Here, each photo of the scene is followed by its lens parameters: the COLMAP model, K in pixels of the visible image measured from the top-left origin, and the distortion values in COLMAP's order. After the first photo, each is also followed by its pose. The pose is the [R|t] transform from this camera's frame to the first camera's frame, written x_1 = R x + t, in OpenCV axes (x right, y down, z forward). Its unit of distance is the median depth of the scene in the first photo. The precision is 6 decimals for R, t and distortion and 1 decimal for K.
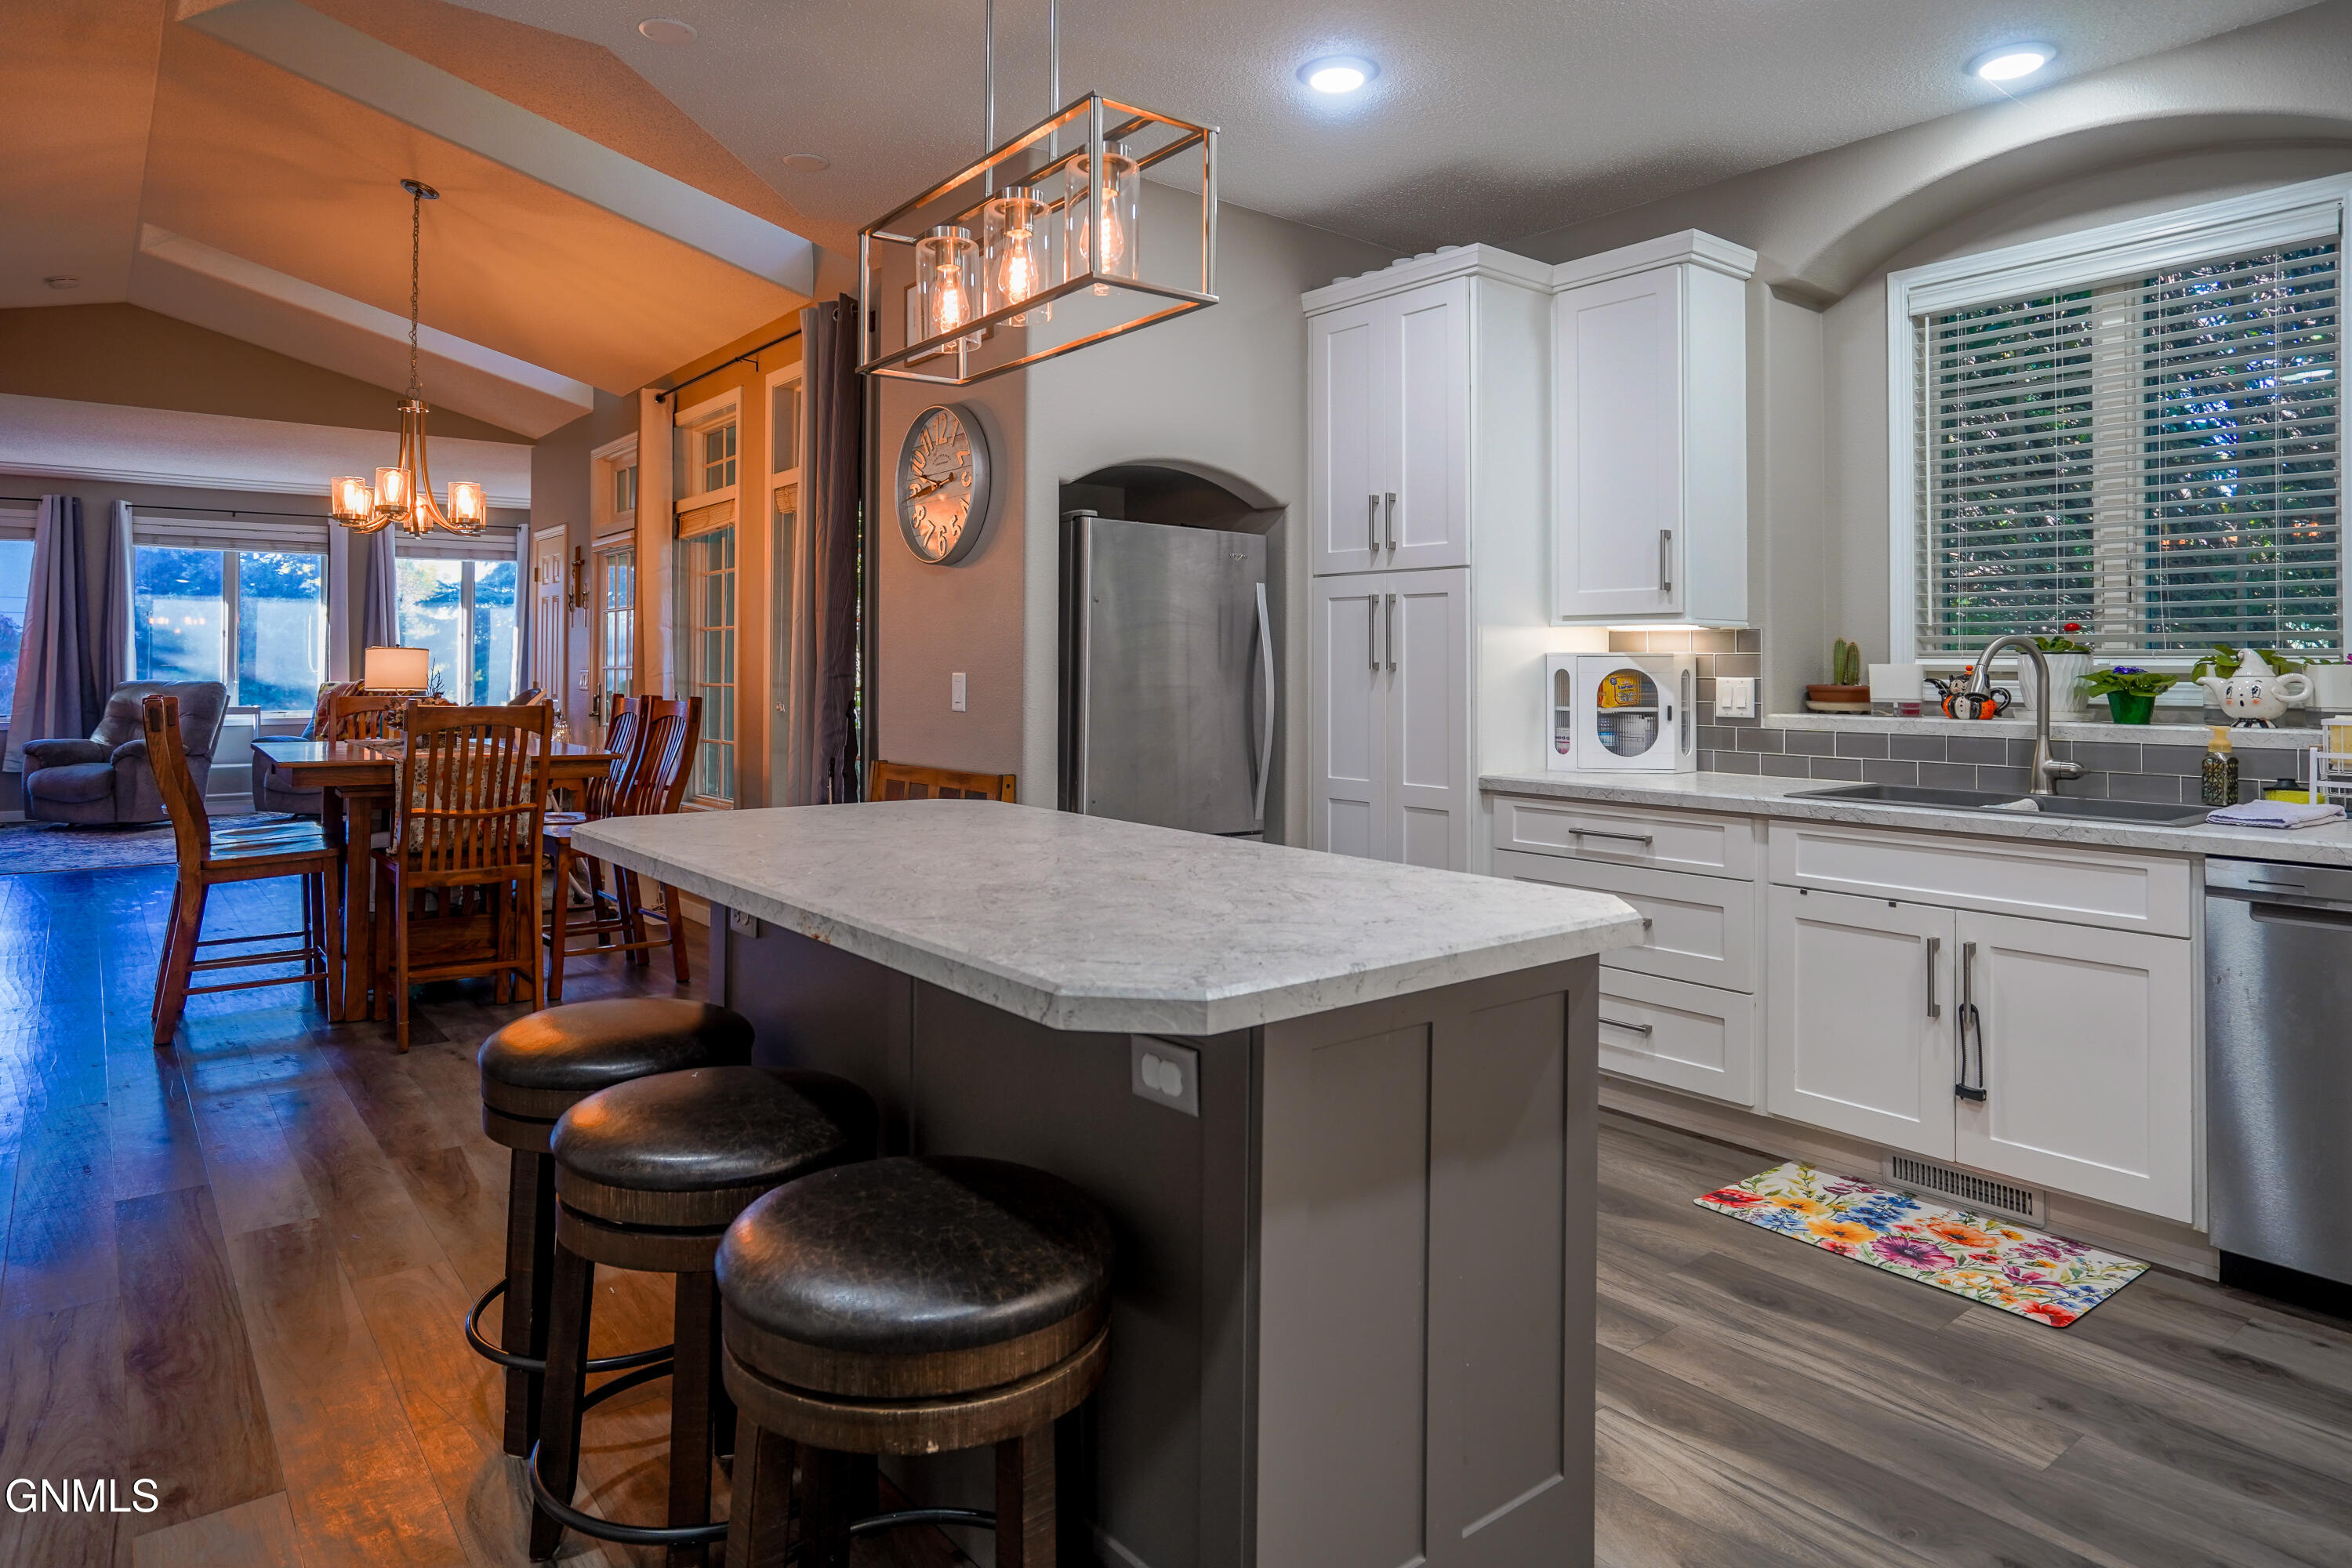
lens RADIAL K [[1391.1, 0, 1164.0], [0, 1391.1, 640.6], [0, 0, 1]] dist [-0.002735, 0.033065]
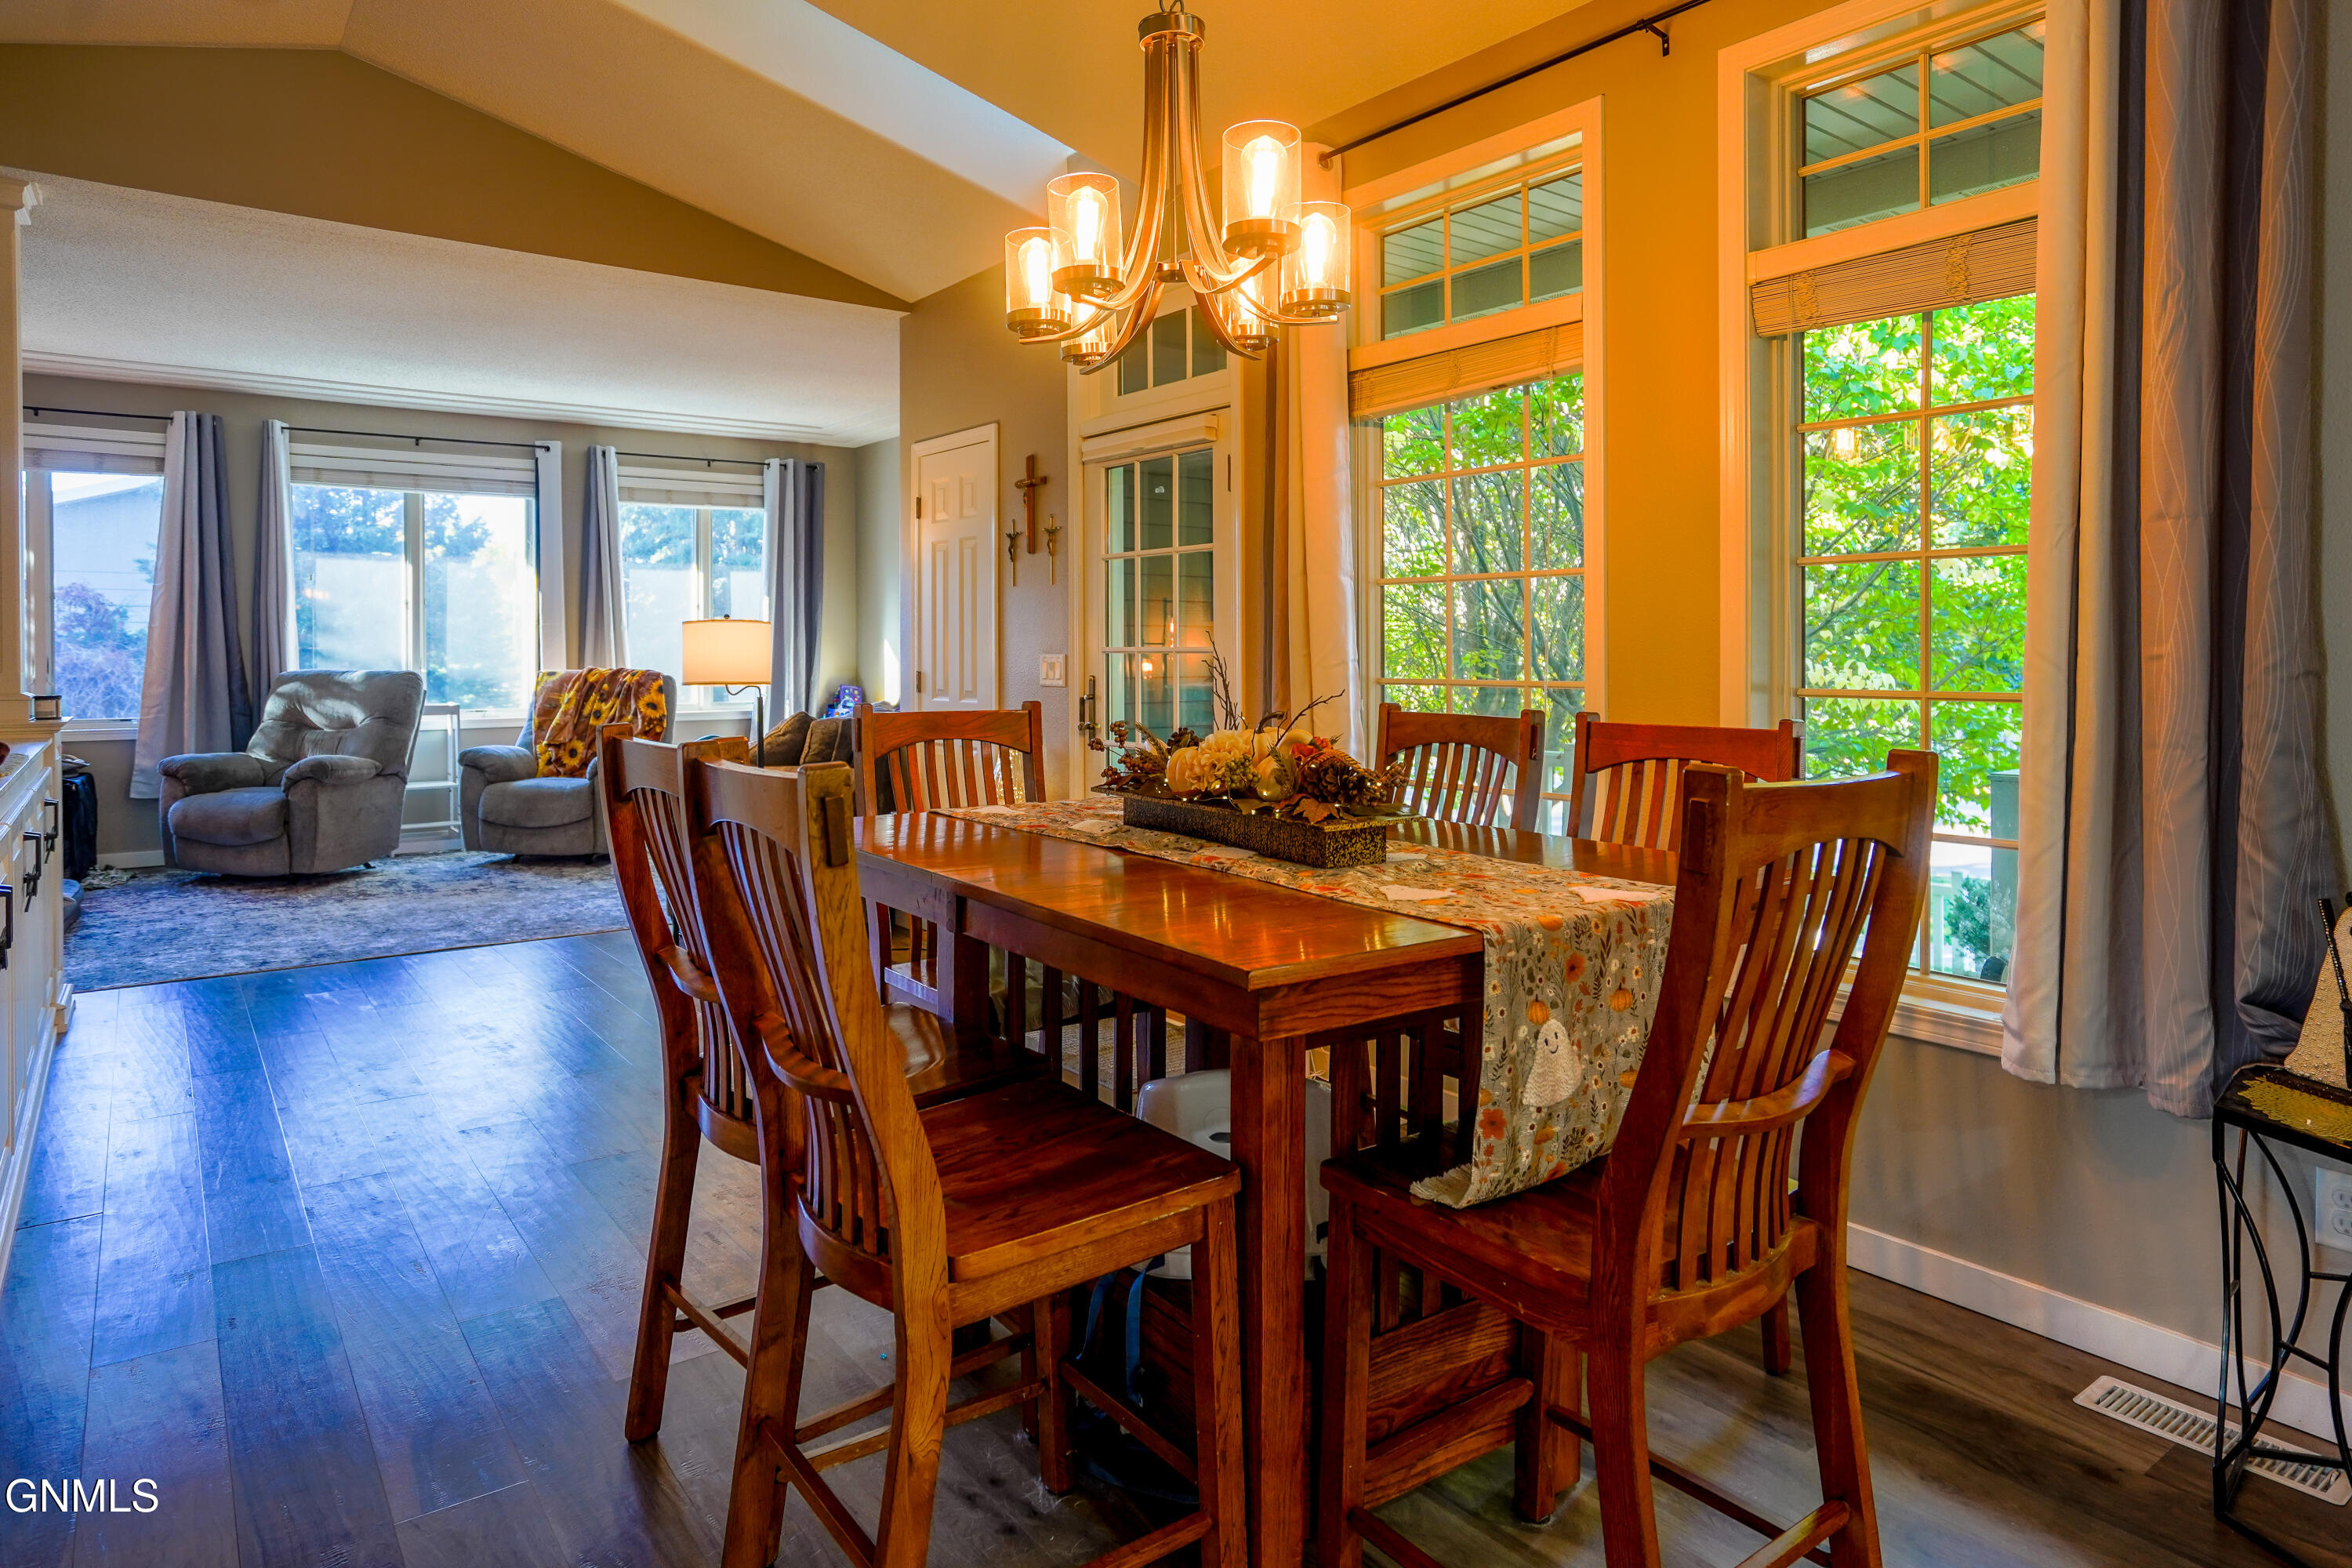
lens RADIAL K [[1391.1, 0, 1164.0], [0, 1391.1, 640.6], [0, 0, 1]] dist [-0.002735, 0.033065]
pose [[0.999672, -0.006485, -0.024770, -0.275086], [0.006897, 0.999839, 0.016577, 0.004659], [0.024658, -0.016742, 0.999556, 0.296997]]
